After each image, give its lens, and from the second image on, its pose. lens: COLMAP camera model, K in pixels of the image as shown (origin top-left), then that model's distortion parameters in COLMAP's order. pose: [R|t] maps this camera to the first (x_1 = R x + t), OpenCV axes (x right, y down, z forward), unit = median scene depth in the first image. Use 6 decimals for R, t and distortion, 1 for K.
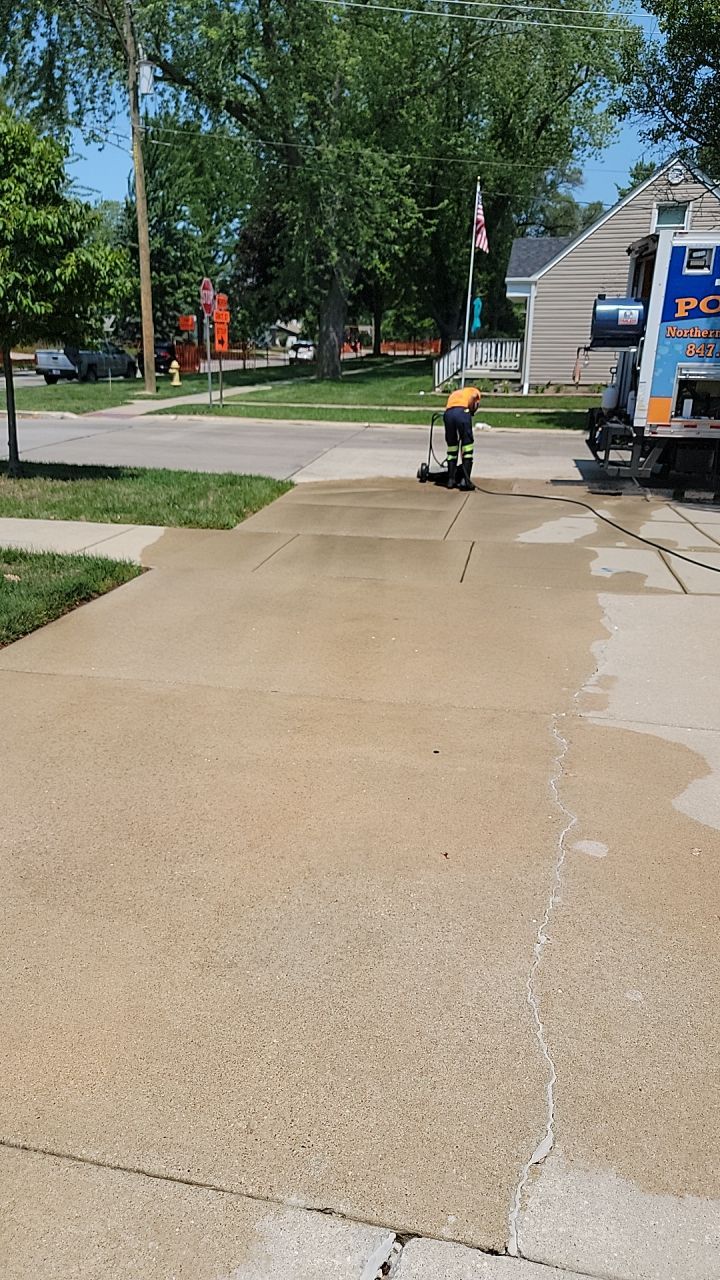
lens RADIAL K [[908.4, 0, 360.4], [0, 908.4, 646.1], [0, 0, 1]] dist [0.050209, 0.009072]
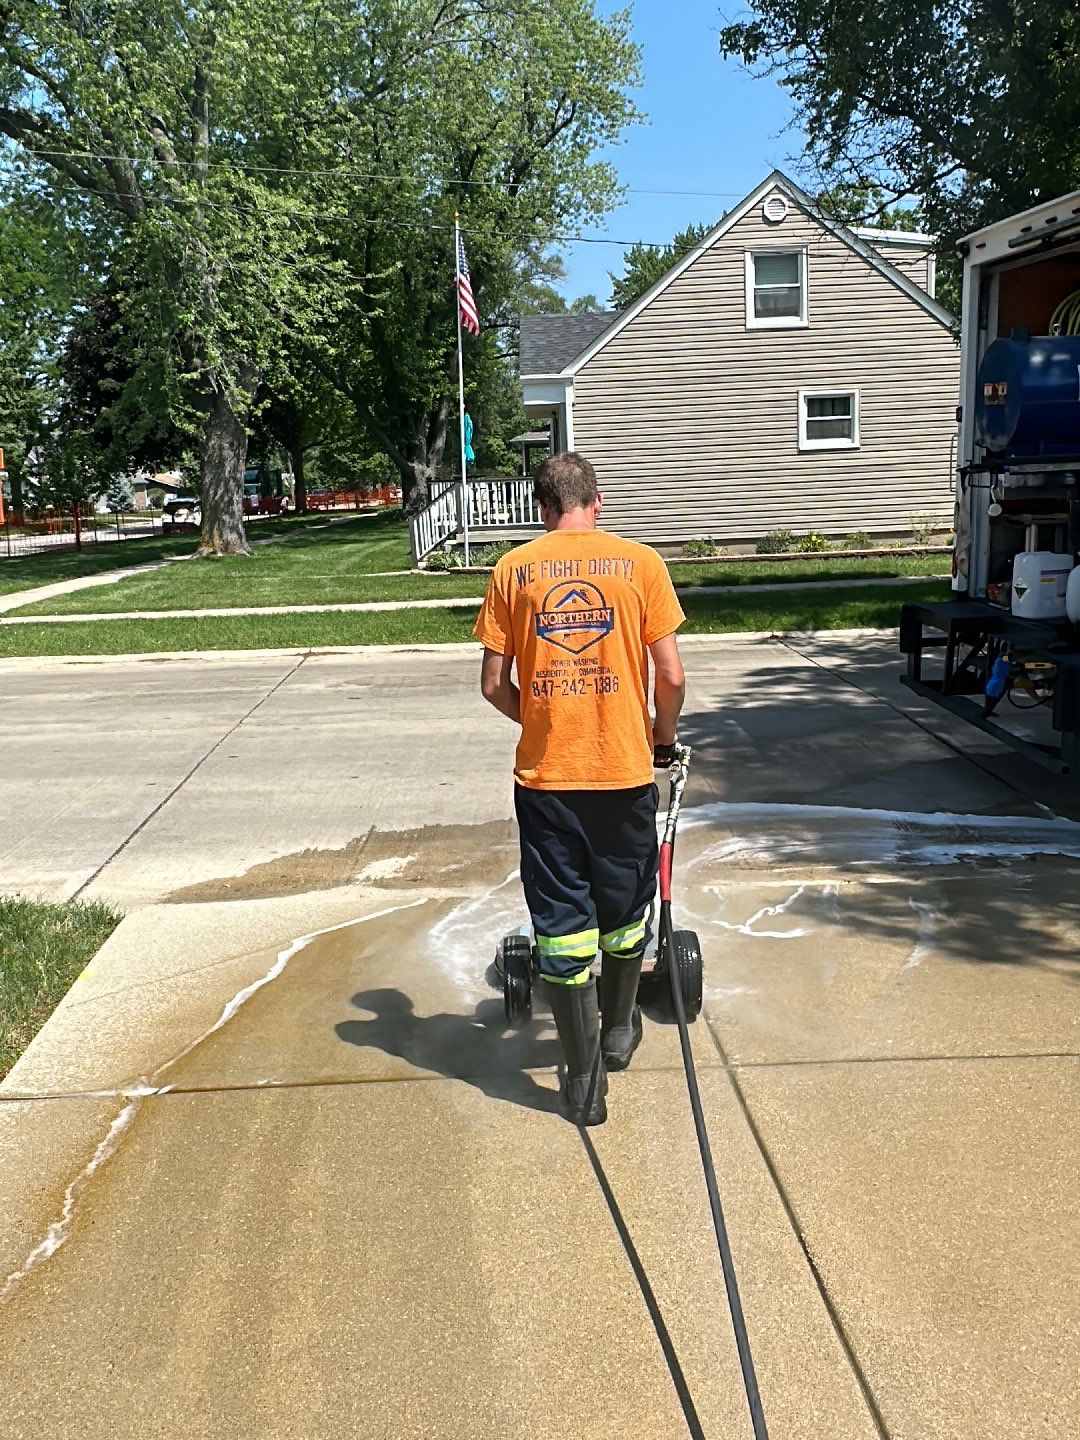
lens RADIAL K [[1247.2, 0, 549.4], [0, 1247.2, 715.6], [0, 0, 1]] dist [0.034731, -0.011143]
pose [[0.975642, -0.090361, 0.199894, -0.001641], [0.117668, 0.984609, -0.129229, -0.073738], [-0.185140, 0.149602, 0.971258, 0.227700]]
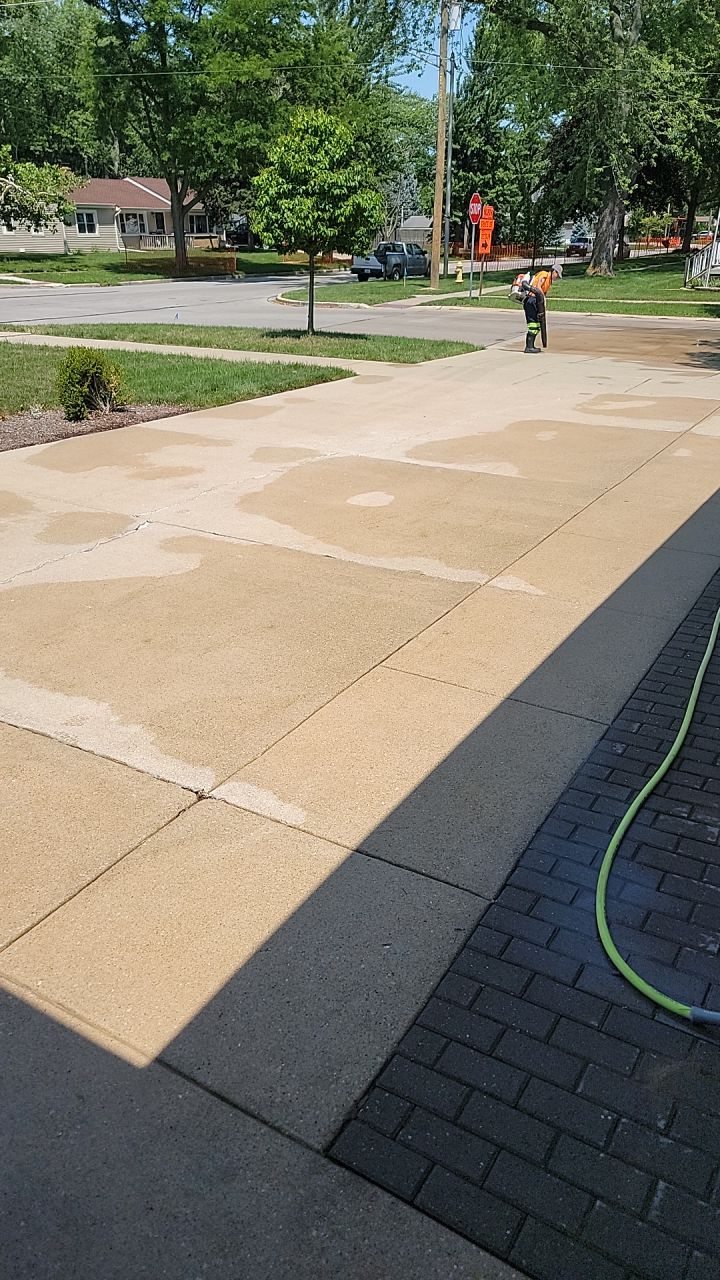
lens RADIAL K [[908.4, 0, 369.7], [0, 908.4, 646.5], [0, 0, 1]] dist [0.050209, 0.009072]
pose [[0.947267, 0.122781, -0.295989, 0.102204], [-0.092950, 0.989251, 0.112886, 0.061060], [0.306668, -0.079421, 0.948497, -0.207827]]
